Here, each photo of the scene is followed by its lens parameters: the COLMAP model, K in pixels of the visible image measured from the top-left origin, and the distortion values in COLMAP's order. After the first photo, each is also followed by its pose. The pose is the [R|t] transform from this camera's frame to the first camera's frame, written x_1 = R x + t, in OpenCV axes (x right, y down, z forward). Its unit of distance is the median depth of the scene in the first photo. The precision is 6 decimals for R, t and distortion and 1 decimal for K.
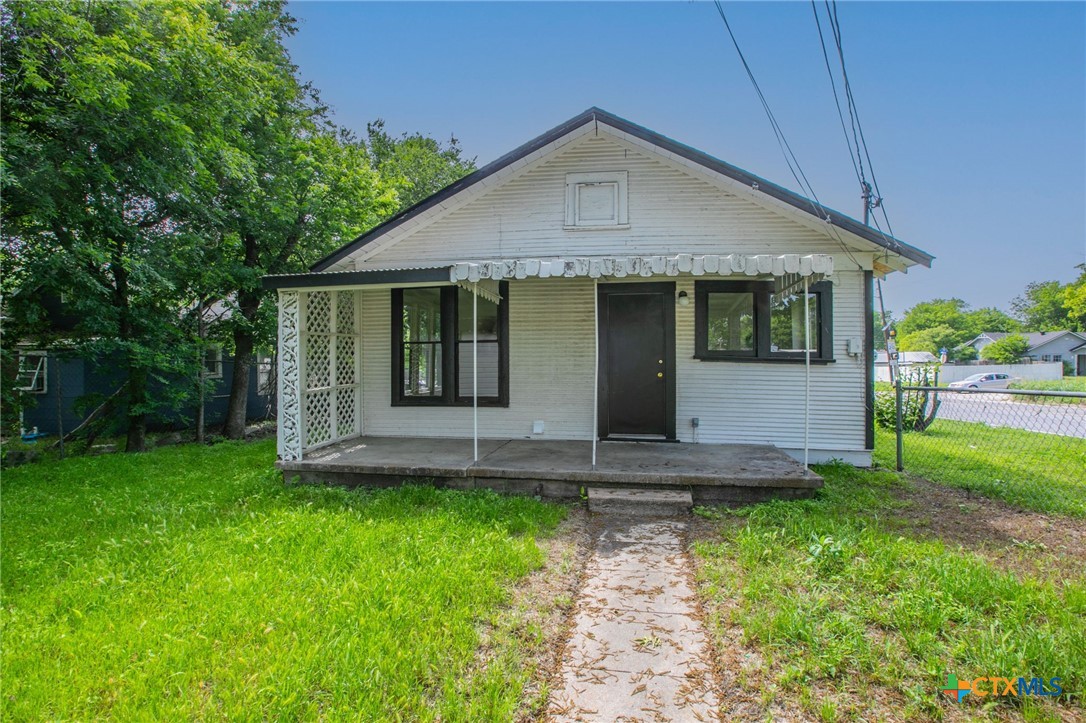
lens RADIAL K [[486.4, 0, 543.0], [0, 486.4, 361.5], [0, 0, 1]] dist [0.000575, 0.000045]
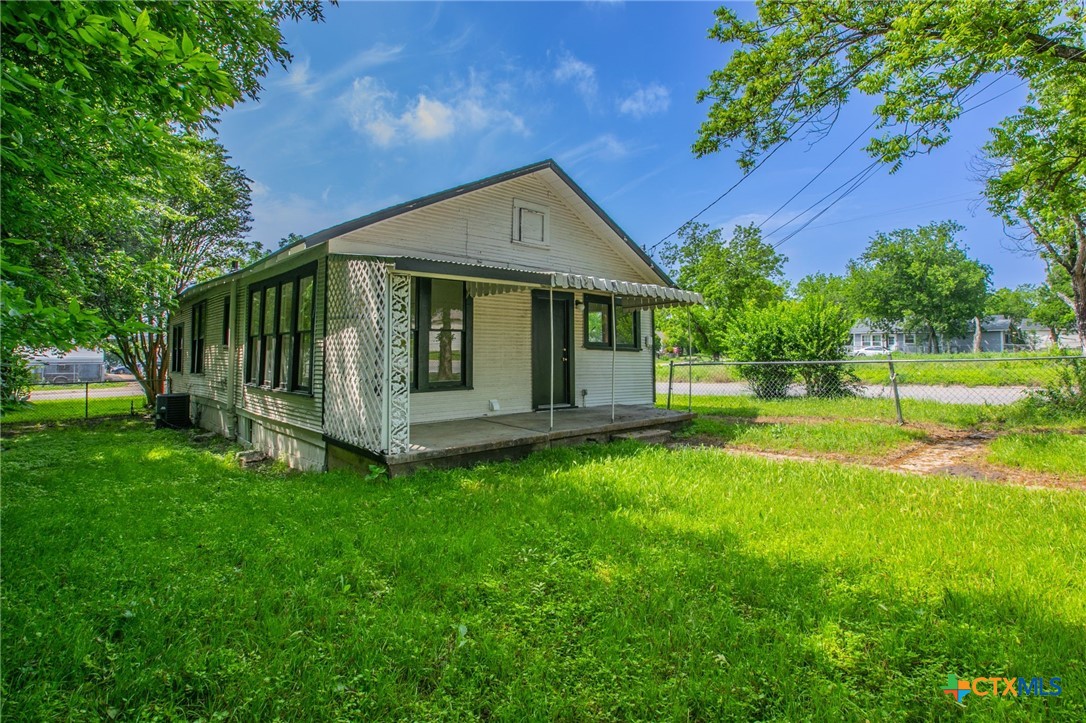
lens RADIAL K [[481.3, 0, 543.5], [0, 481.3, 334.7], [0, 0, 1]] dist [-0.000756, -0.000226]
pose [[0.687276, 0.025907, 0.725934, -0.795557], [0.001810, 0.999300, -0.037377, 0.009032], [-0.726394, 0.027002, 0.686748, 0.113406]]
